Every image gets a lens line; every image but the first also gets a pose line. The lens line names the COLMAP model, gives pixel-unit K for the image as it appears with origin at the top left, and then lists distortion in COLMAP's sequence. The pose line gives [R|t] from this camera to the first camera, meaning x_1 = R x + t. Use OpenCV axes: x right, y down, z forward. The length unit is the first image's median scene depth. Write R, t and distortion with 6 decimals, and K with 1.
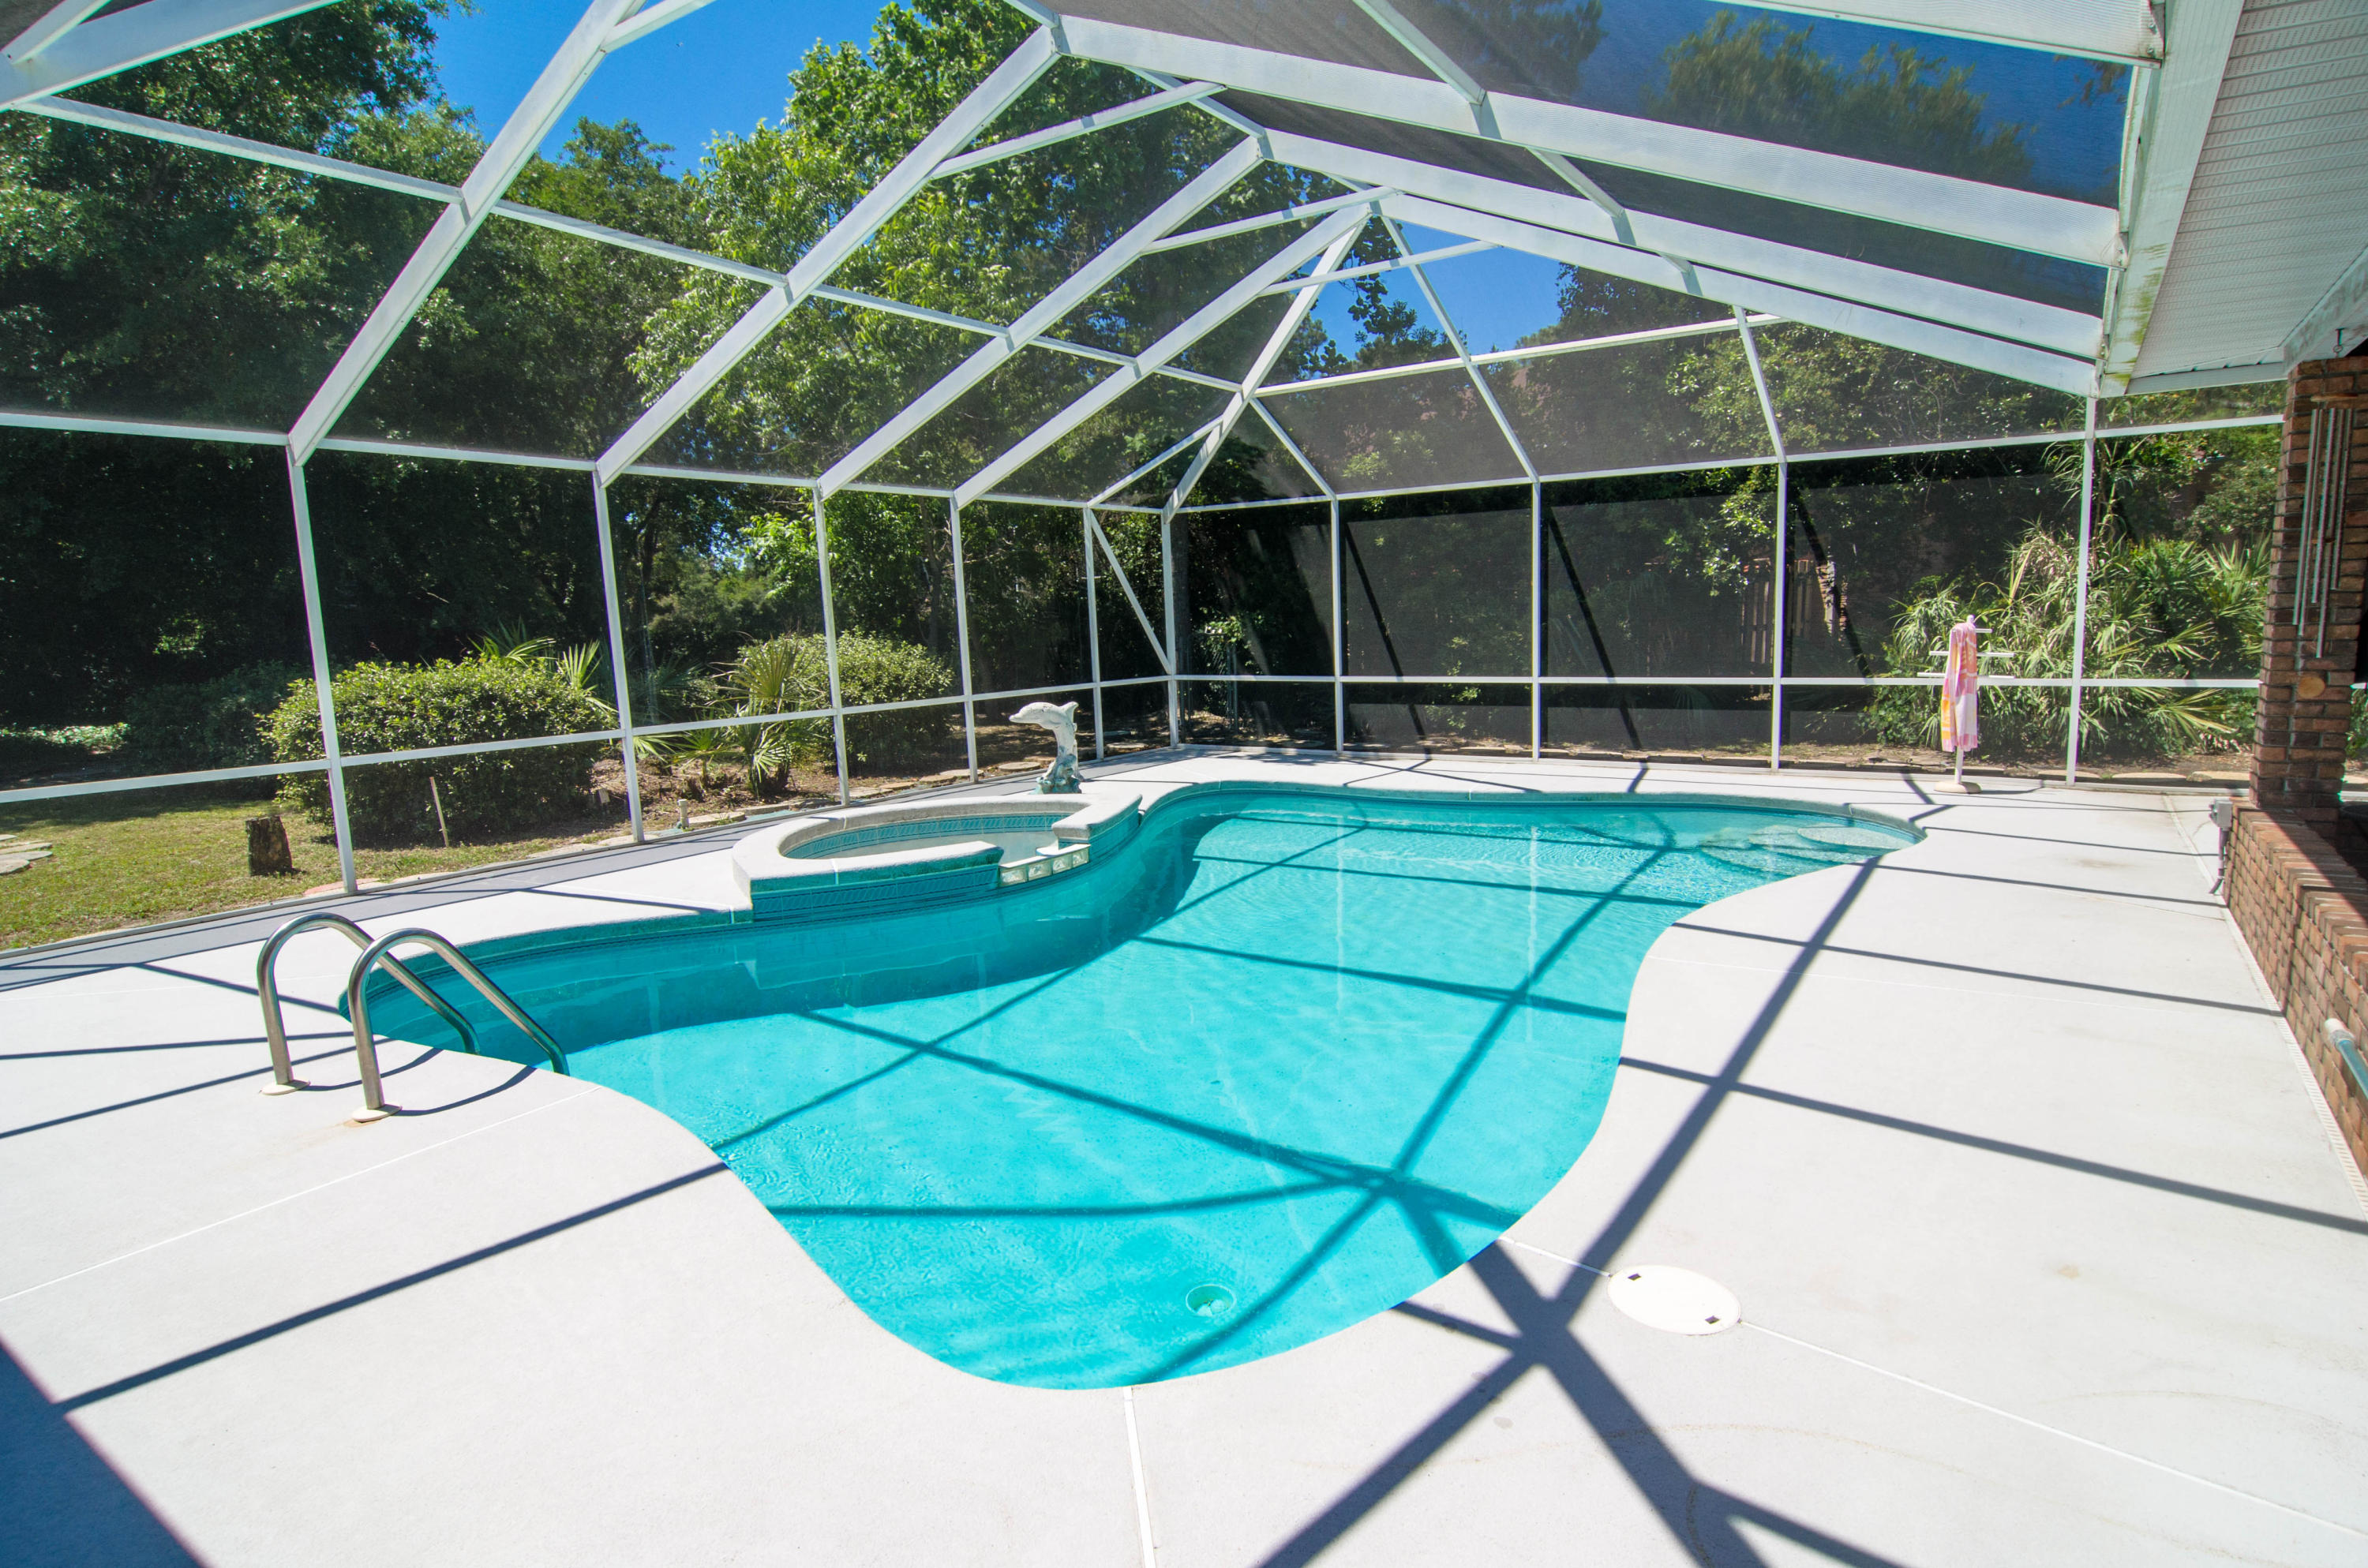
lens RADIAL K [[1252.3, 0, 1198.9], [0, 1252.3, 806.0], [0, 0, 1]] dist [-0.002877, -0.010959]
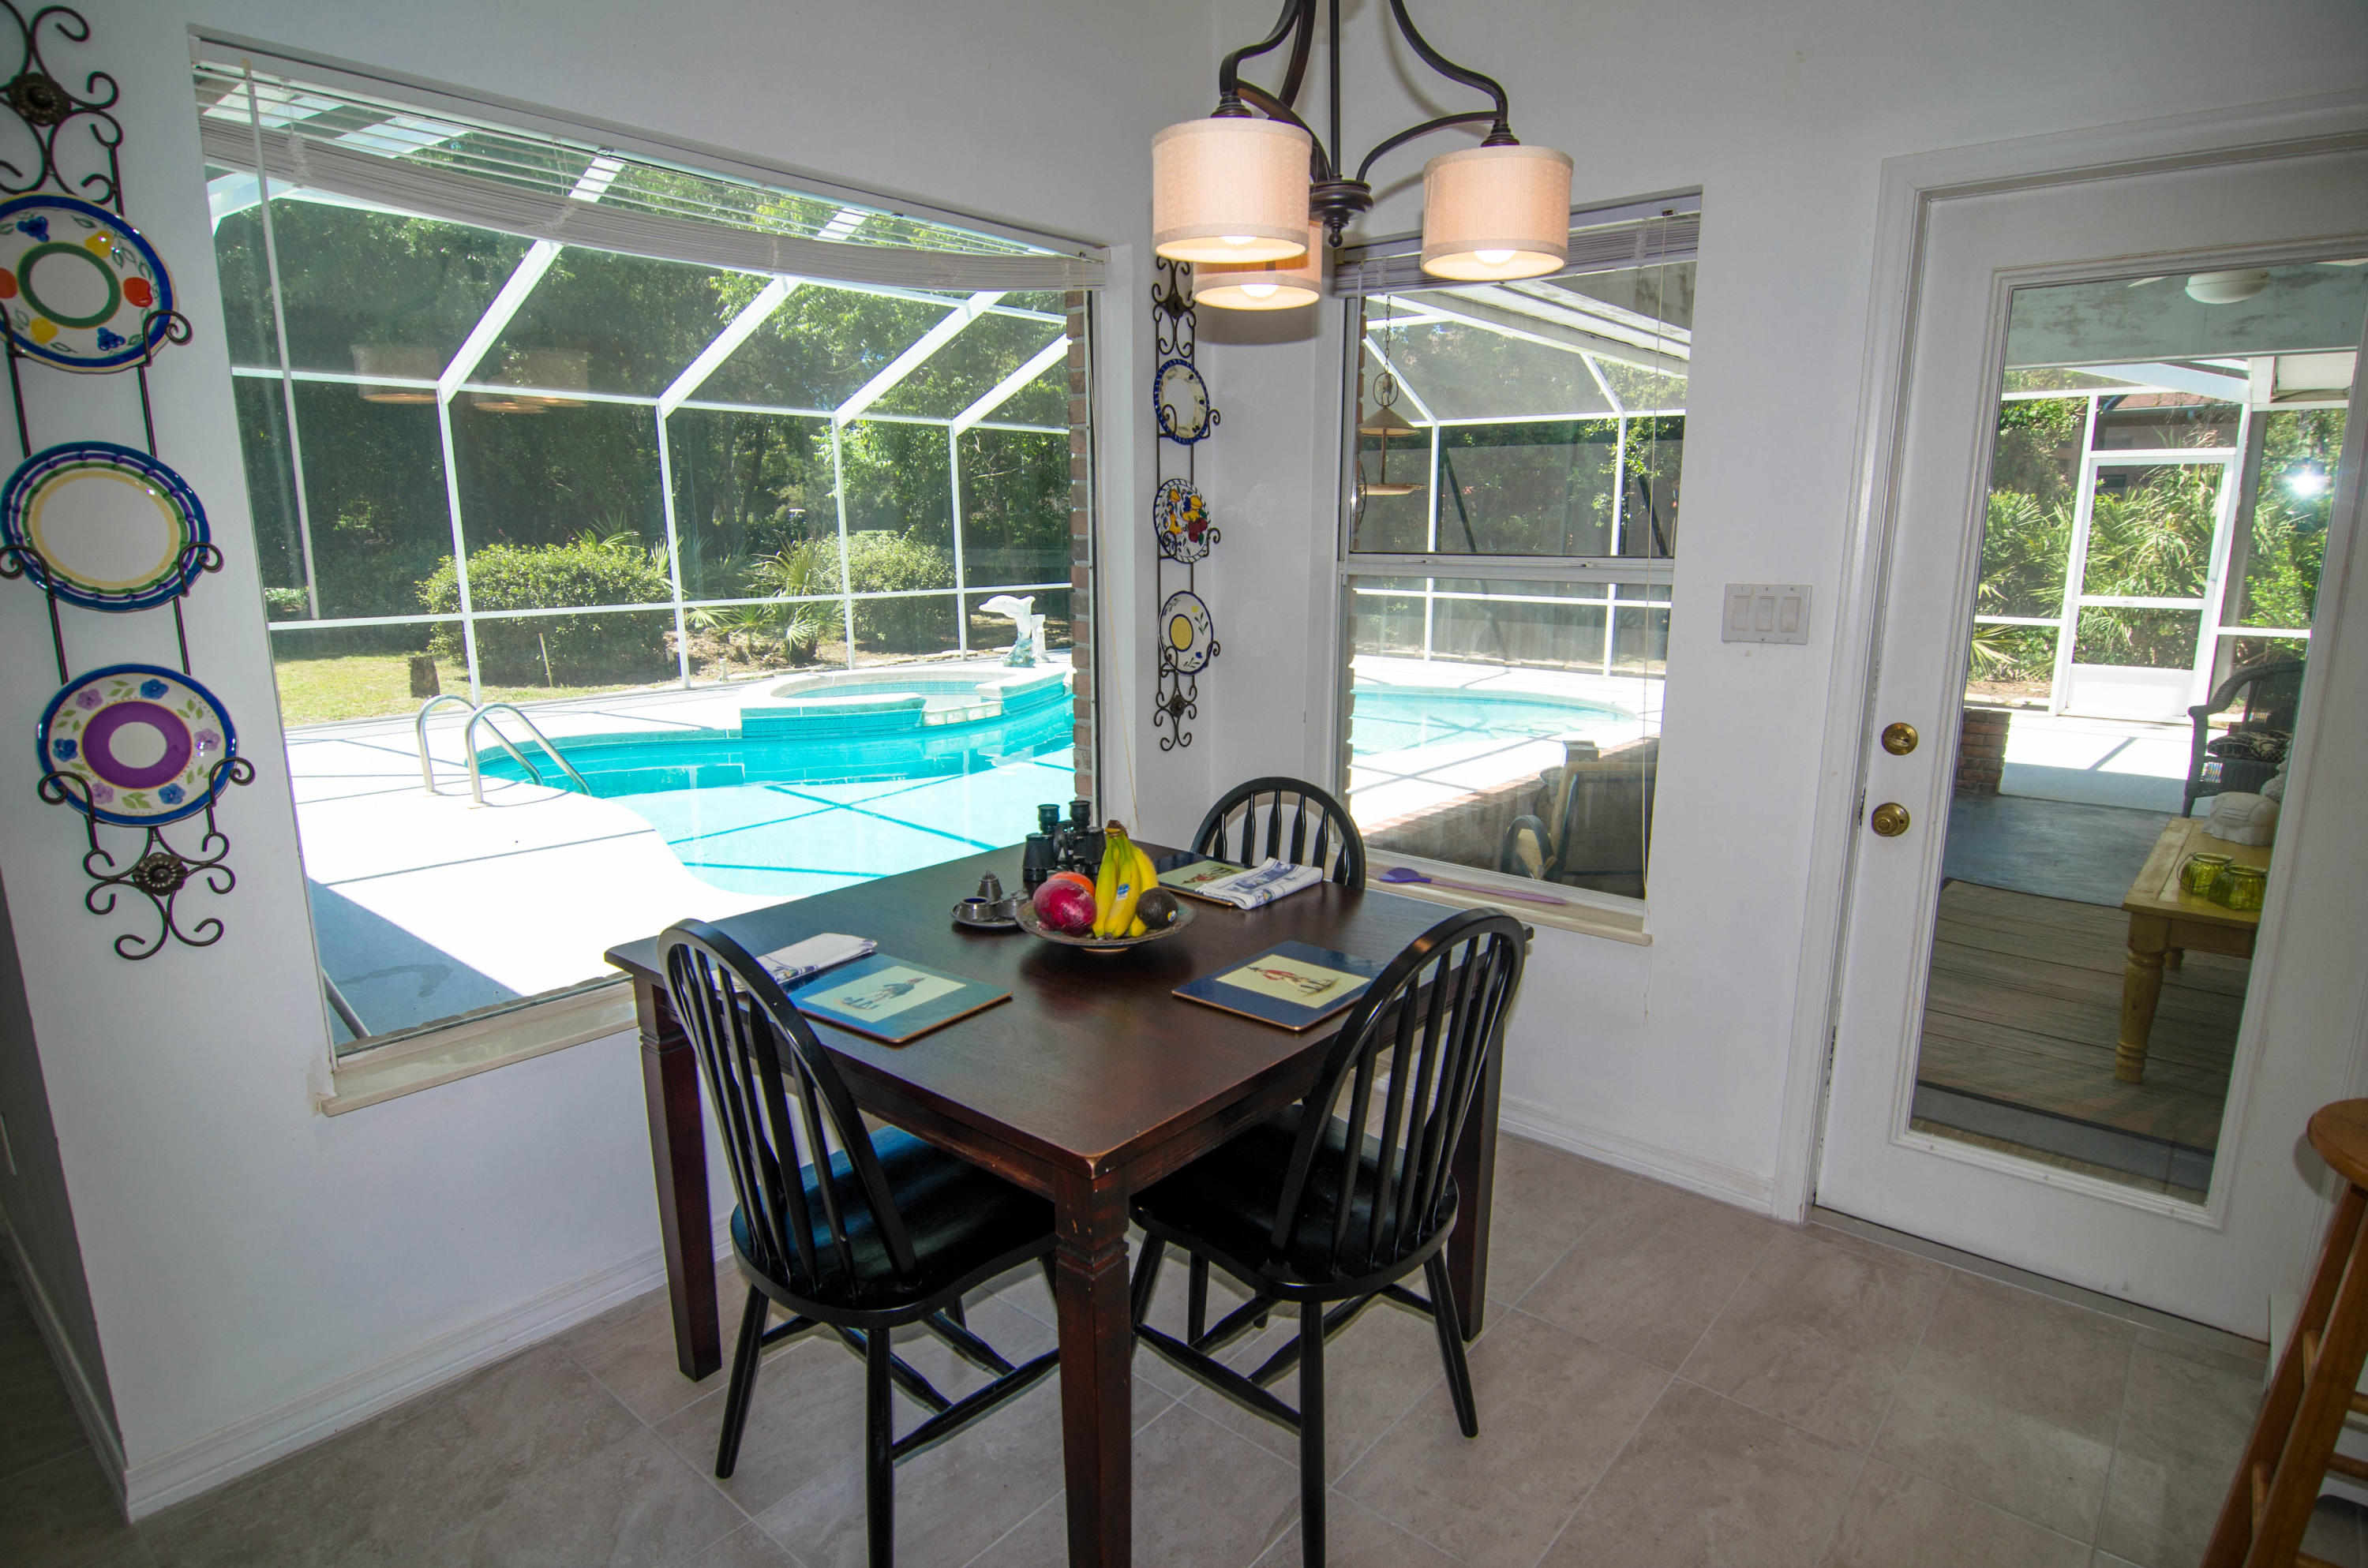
lens RADIAL K [[1275.6, 0, 1216.6], [0, 1275.6, 802.0], [0, 0, 1]] dist [-0.006539, -0.011107]
pose [[0.995202, 0.053298, -0.082054, 0.208992], [-0.047761, 0.996540, 0.068029, 0.027370], [0.085396, -0.063783, 0.994303, -0.277771]]
